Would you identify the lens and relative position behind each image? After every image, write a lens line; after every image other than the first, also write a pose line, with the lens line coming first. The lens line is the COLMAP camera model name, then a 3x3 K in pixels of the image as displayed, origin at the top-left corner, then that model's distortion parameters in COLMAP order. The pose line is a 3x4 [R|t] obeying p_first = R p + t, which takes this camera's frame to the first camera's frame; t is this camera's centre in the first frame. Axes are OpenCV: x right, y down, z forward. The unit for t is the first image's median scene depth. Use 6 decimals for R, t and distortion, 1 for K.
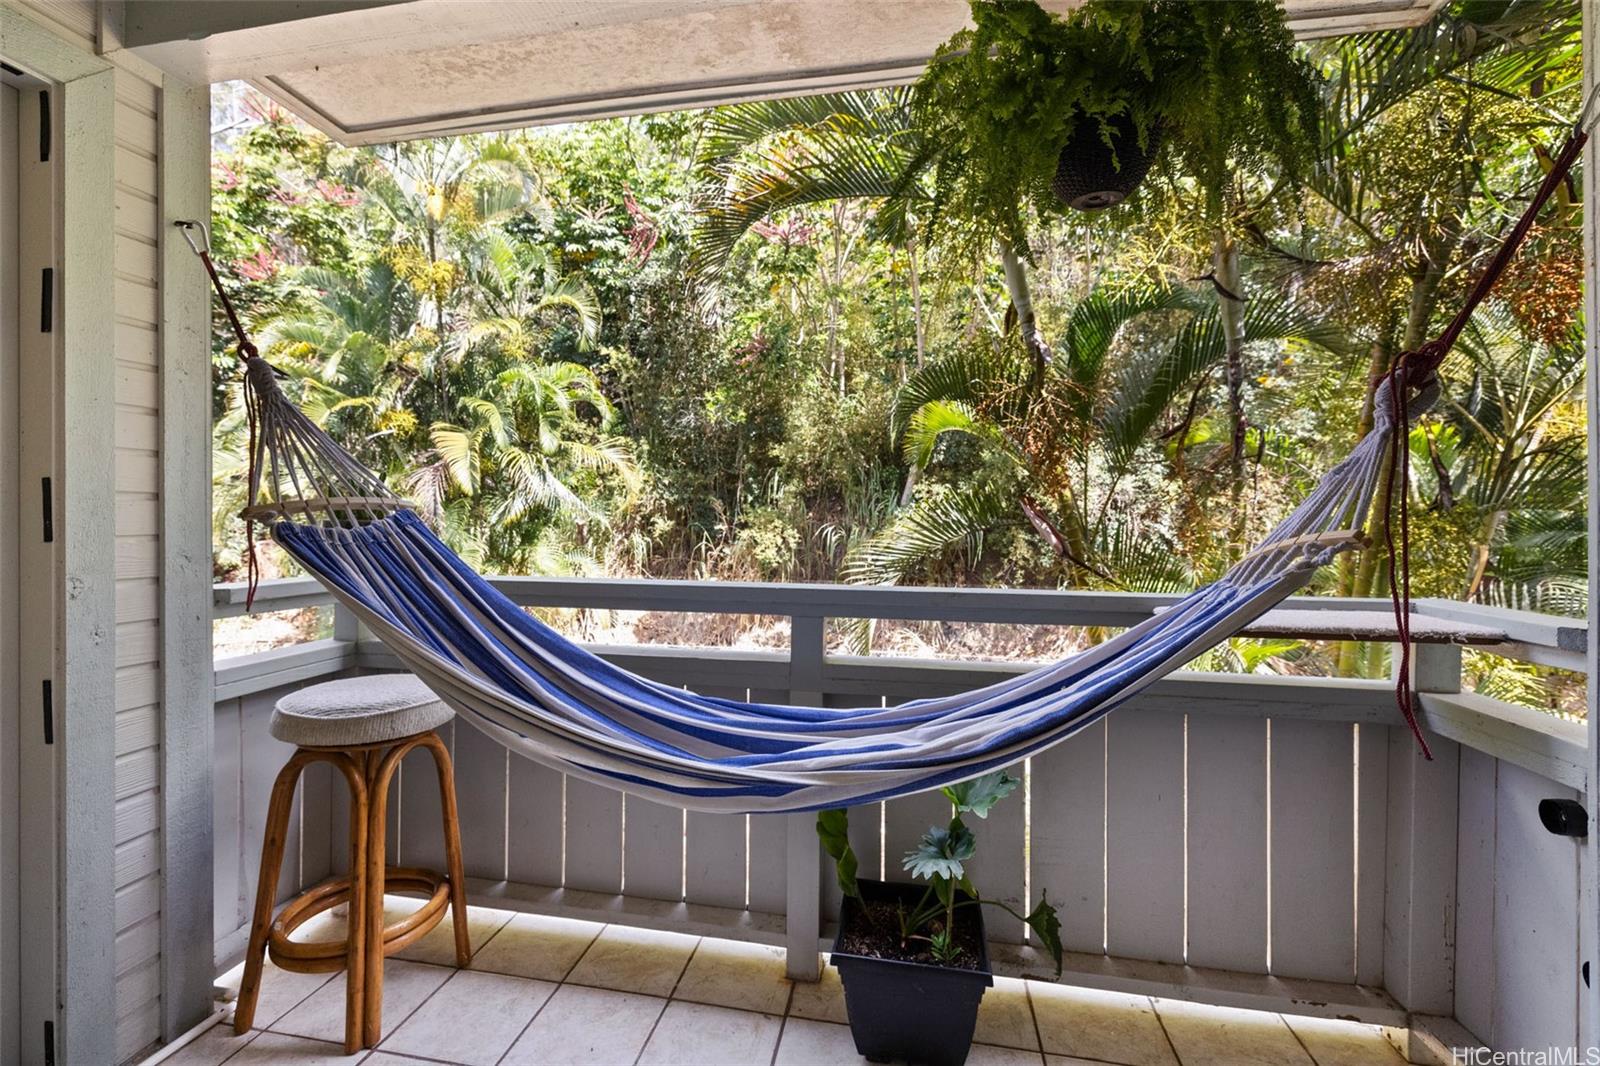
lens RADIAL K [[690.5, 0, 800.0], [0, 690.5, 533.0], [0, 0, 1]] dist [0.001024, 0.000192]
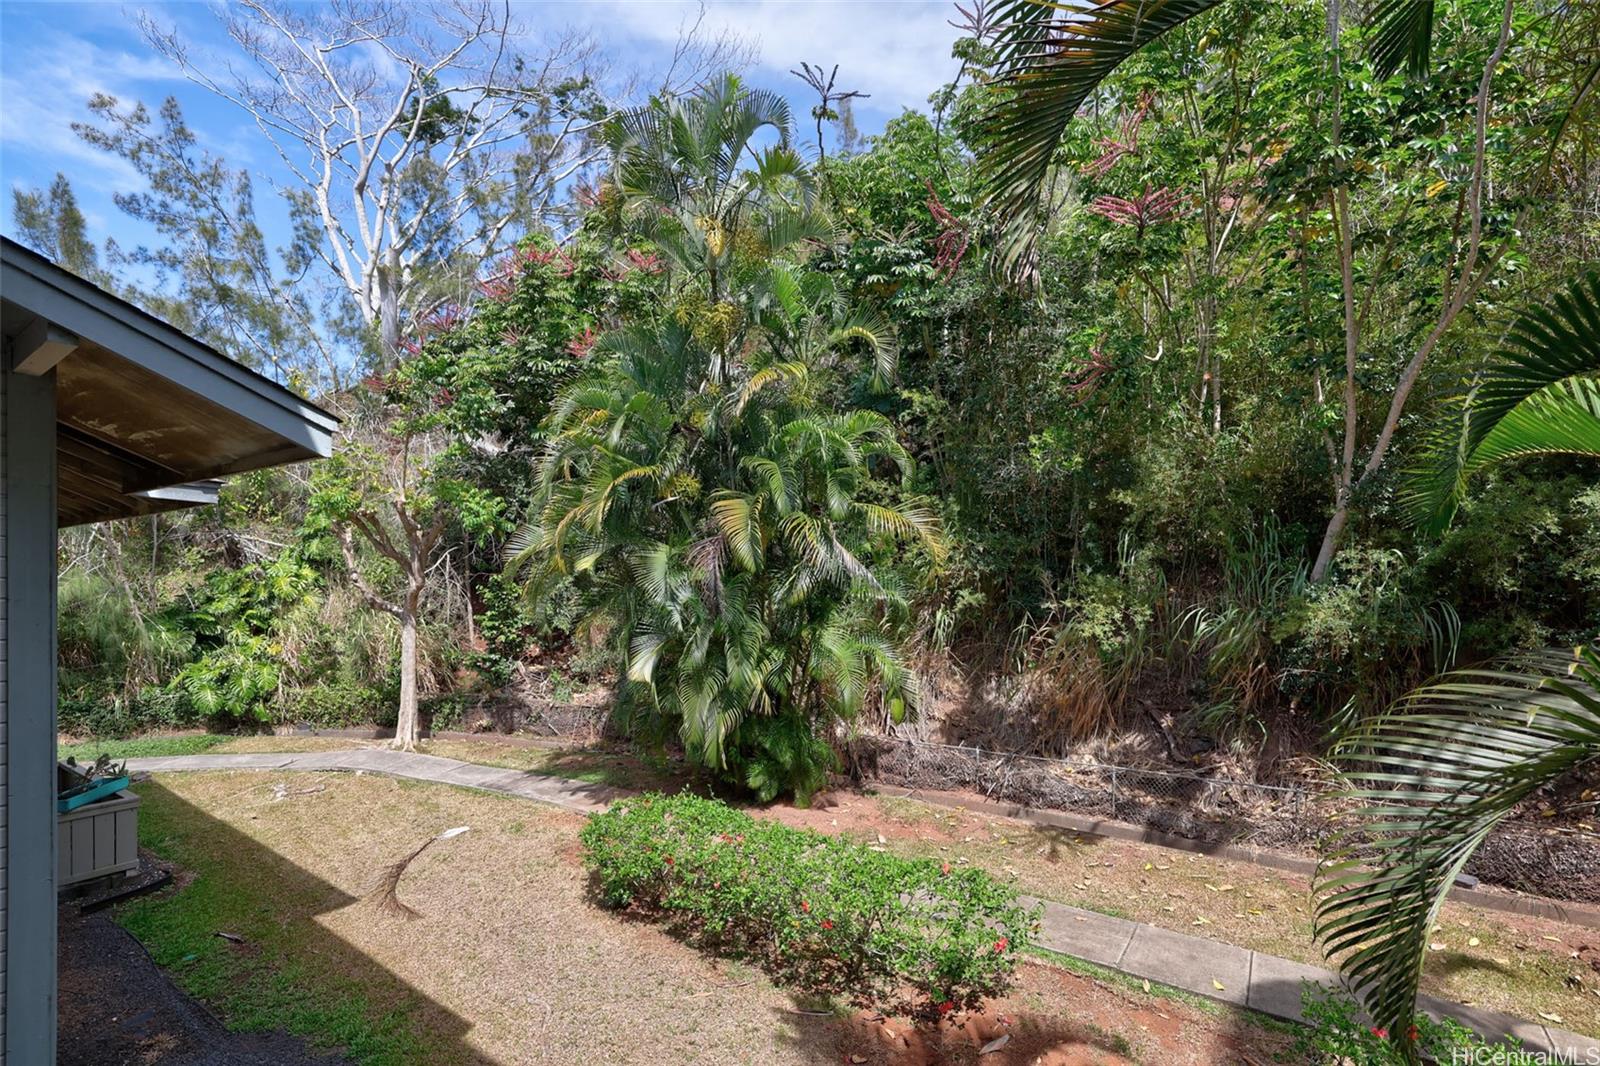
lens RADIAL K [[735.0, 0, 849.8], [0, 735.0, 574.3], [0, 0, 1]] dist [-0.036150, 0.000028]
pose [[0.928099, 0.002491, -0.372326, -0.016572], [-0.013806, 0.999520, -0.027728, -0.019827], [0.372078, 0.030874, 0.927688, 0.158781]]
